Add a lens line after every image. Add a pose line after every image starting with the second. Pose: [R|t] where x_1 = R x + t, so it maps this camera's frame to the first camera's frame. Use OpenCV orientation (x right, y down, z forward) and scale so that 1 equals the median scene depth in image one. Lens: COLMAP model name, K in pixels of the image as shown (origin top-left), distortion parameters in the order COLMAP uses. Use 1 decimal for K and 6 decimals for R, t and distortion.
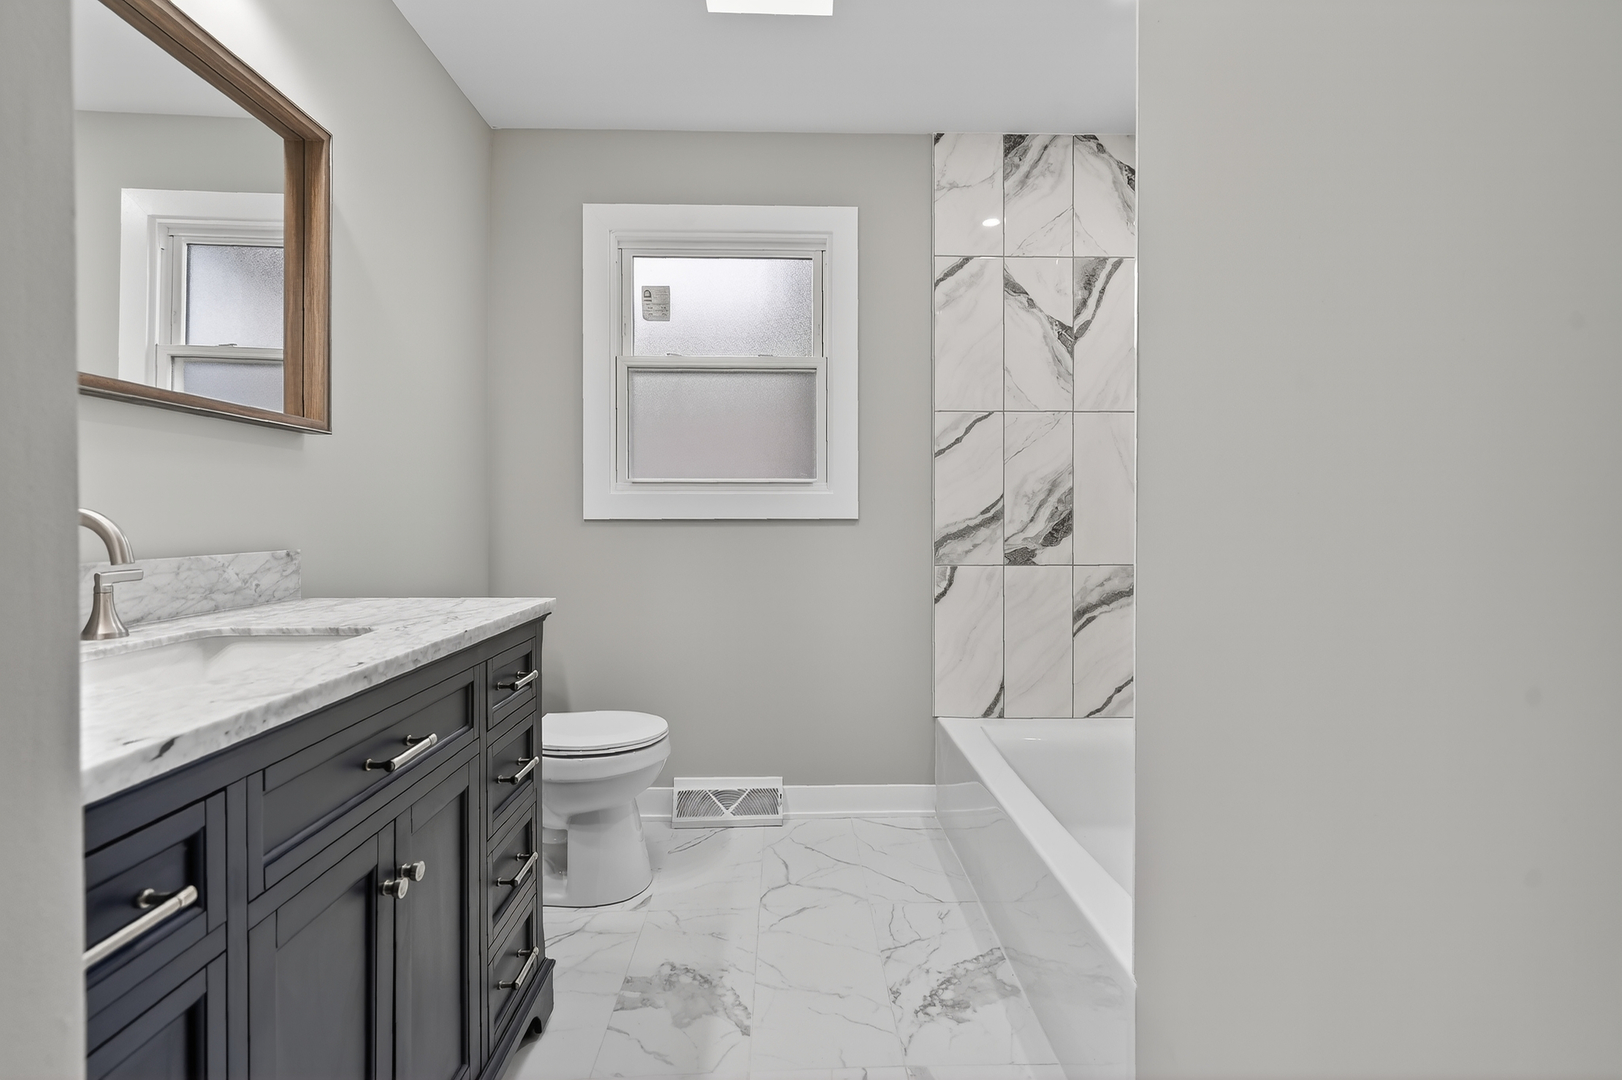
lens RADIAL K [[734.0, 0, 811.1], [0, 734.0, 529.5], [0, 0, 1]] dist [-0.002136, -0.000218]
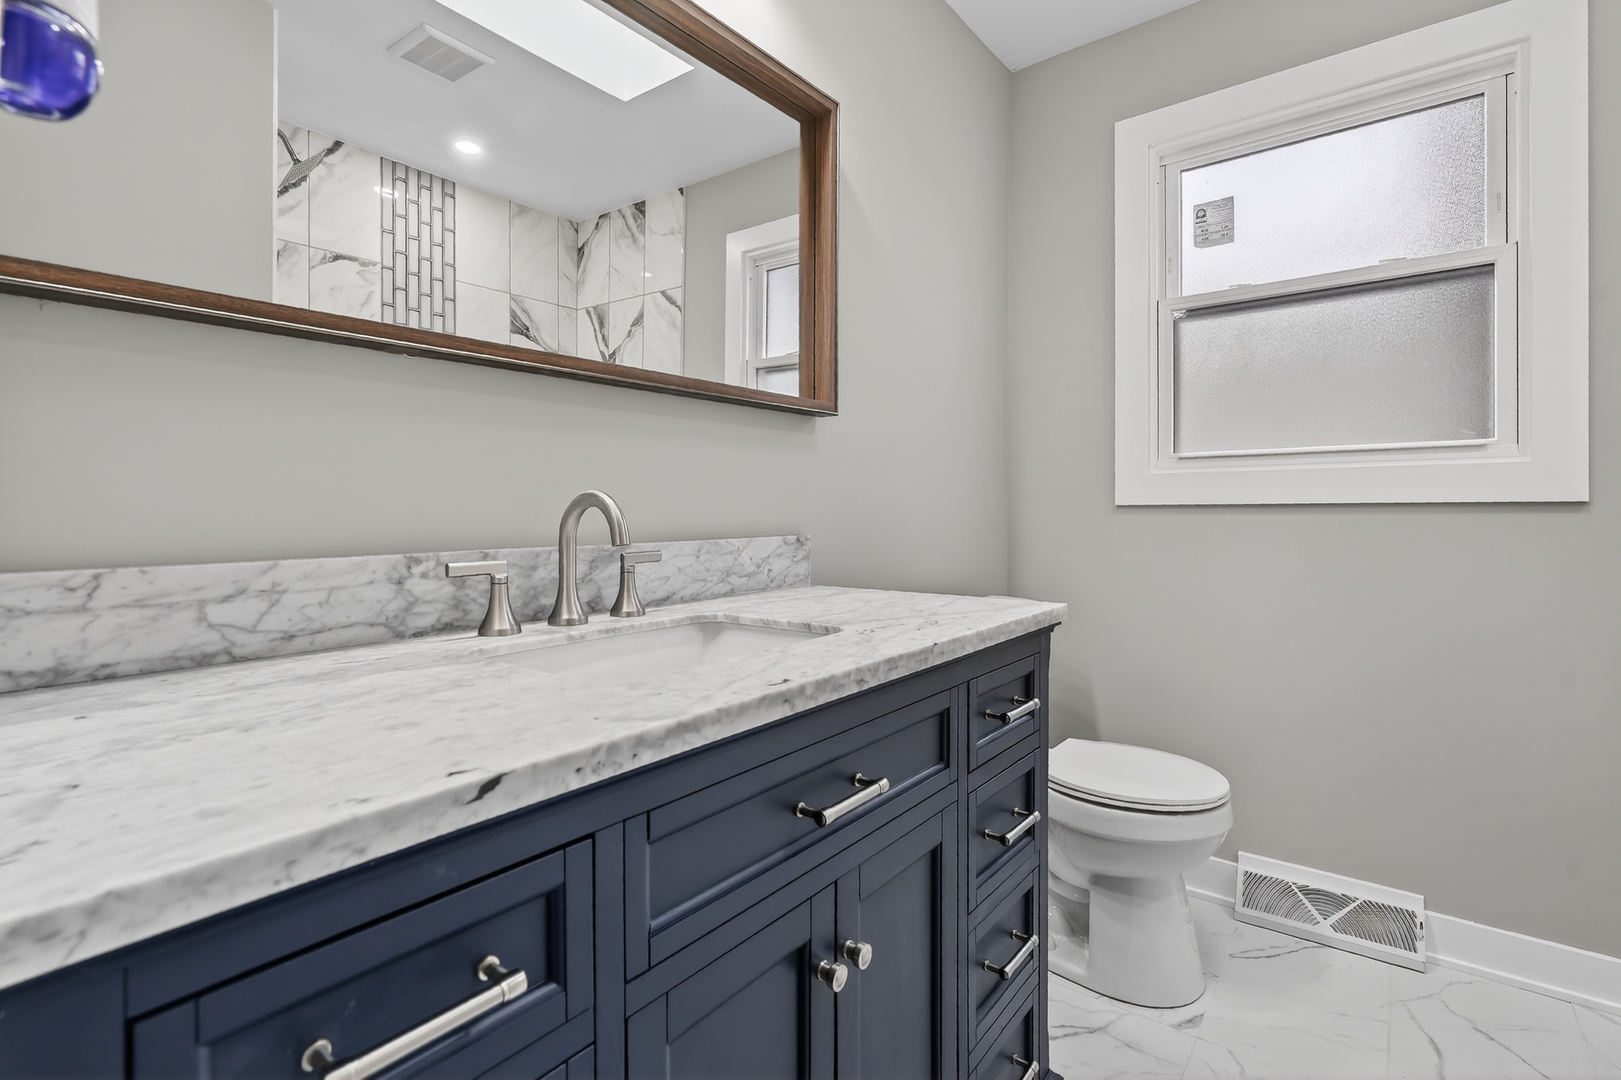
lens RADIAL K [[765.8, 0, 814.6], [0, 765.8, 515.1], [0, 0, 1]] dist [-0.002042, 0.000639]
pose [[0.770389, 0.000806, -0.637574, -0.045595], [-0.005890, 0.999966, -0.005853, 0.007266], [0.637547, 0.008265, 0.770367, 0.242940]]
